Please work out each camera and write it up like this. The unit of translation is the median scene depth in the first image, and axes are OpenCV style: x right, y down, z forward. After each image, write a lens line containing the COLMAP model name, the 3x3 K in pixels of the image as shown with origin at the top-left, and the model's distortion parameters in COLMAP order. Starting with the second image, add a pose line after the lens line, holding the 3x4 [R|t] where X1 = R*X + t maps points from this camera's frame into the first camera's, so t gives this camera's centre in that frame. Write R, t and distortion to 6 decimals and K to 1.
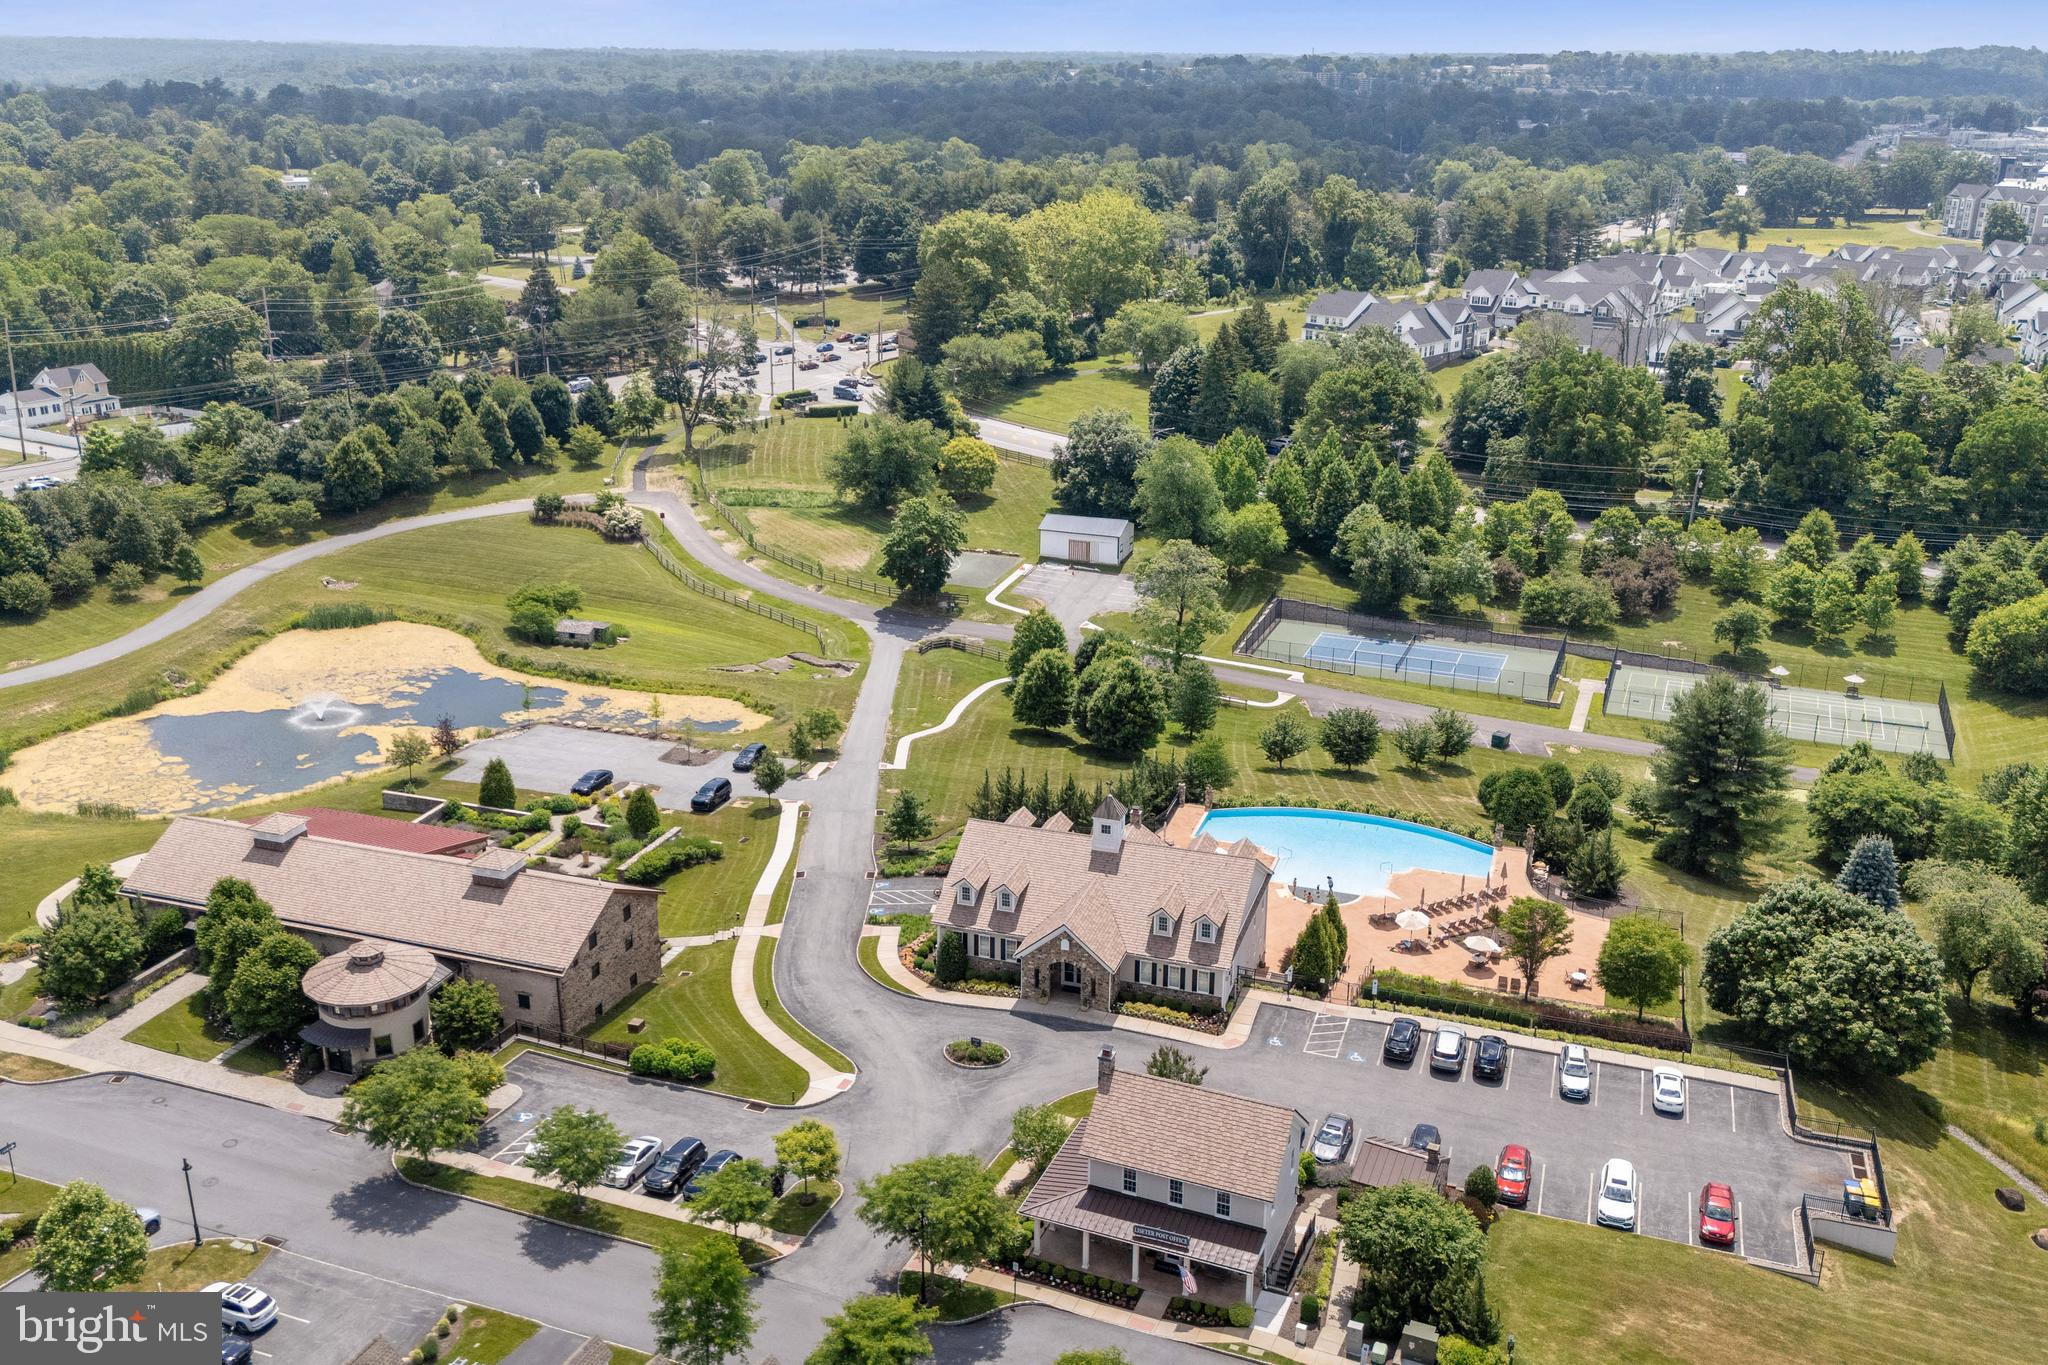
lens RADIAL K [[1801.7, 0, 1024.0], [0, 1801.7, 682.5], [0, 0, 1]] dist [0.081816, -0.114057]
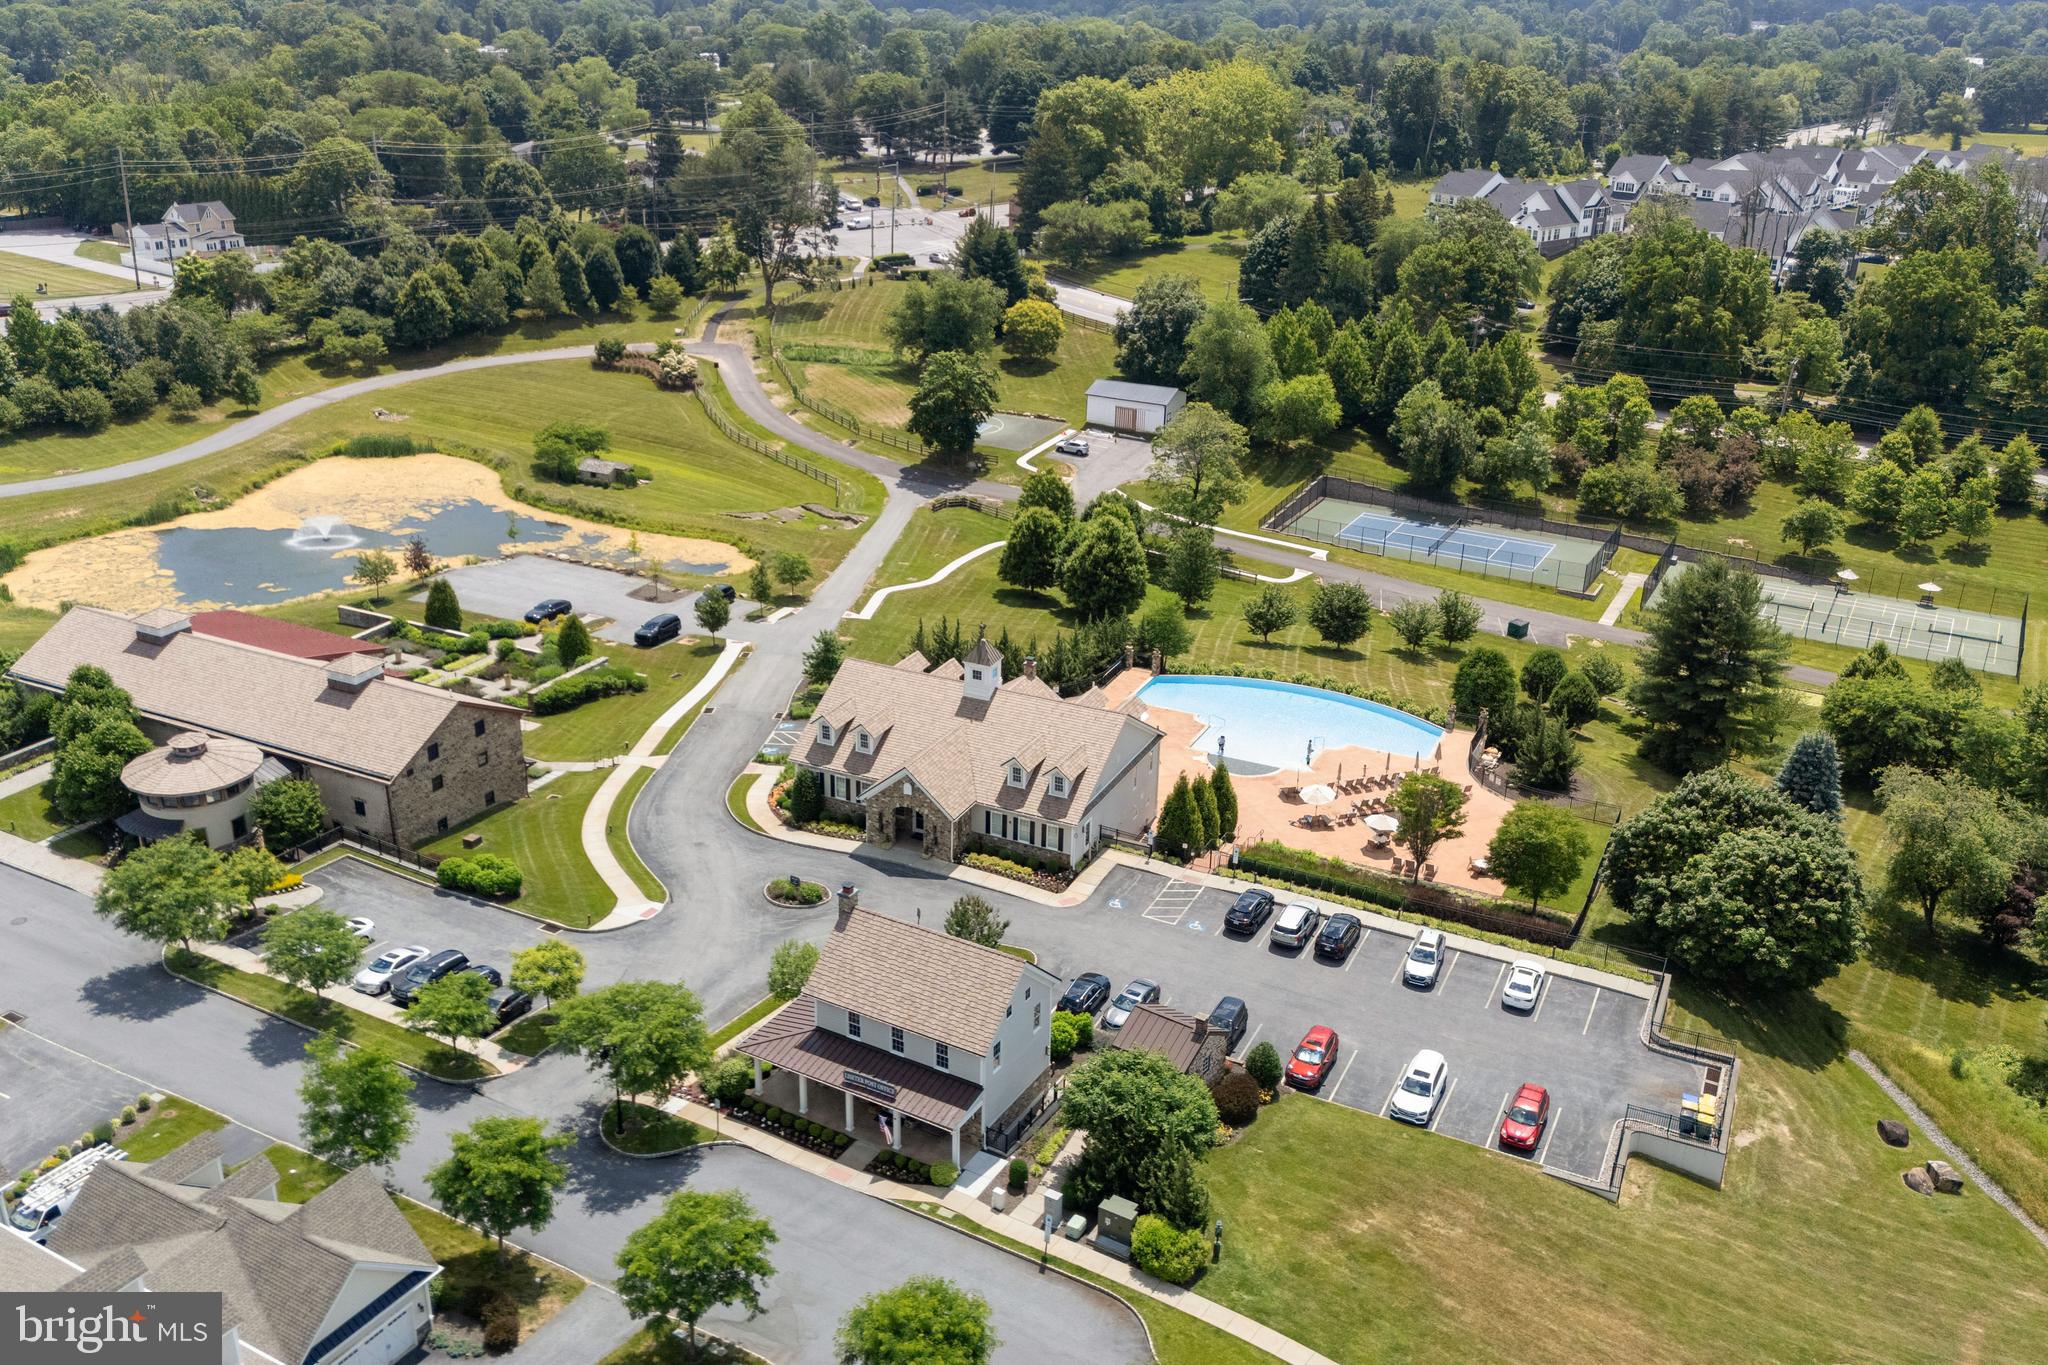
lens RADIAL K [[1755.1, 0, 1028.0], [0, 1755.1, 692.1], [0, 0, 1]] dist [0.081301, -0.106876]
pose [[0.992320, 0.061456, -0.107350, 0.117788], [-0.054681, 0.996389, 0.064958, 0.020133], [0.110955, -0.058589, 0.992097, 0.060112]]
